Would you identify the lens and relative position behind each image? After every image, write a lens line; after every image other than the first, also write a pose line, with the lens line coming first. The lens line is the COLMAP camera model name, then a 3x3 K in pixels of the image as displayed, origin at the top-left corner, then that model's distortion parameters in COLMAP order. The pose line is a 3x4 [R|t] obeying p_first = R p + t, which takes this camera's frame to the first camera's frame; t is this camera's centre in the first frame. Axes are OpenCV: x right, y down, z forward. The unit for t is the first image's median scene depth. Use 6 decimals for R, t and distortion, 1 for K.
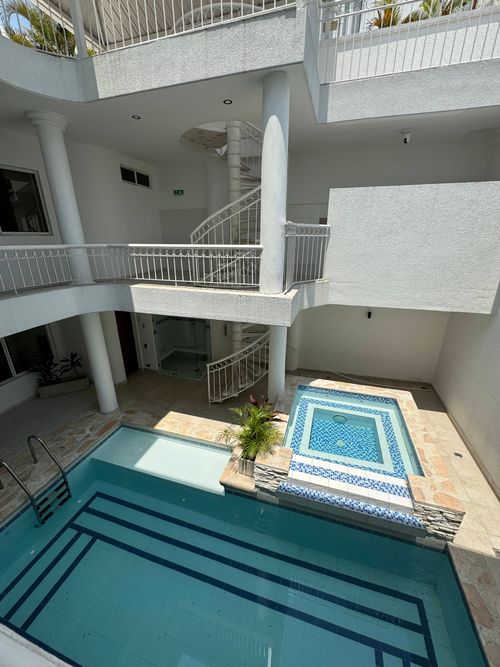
lens RADIAL K [[267.5, 0, 252.4], [0, 267.5, 334.5], [0, 0, 1]] dist [0.040268, 0.000771]
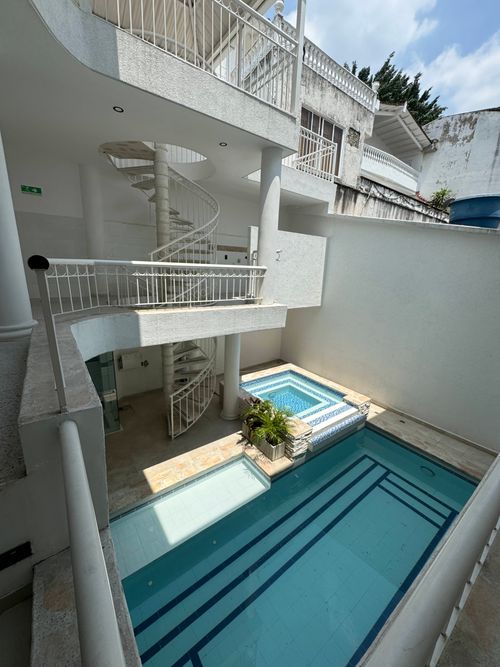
lens RADIAL K [[267.5, 0, 254.4], [0, 267.5, 334.3], [0, 0, 1]] dist [0.040268, 0.000771]
pose [[0.581600, -0.181843, 0.792890, -0.835824], [0.230726, 0.971543, 0.053574, -0.082968], [-0.780069, 0.151782, 0.607005, 0.262934]]
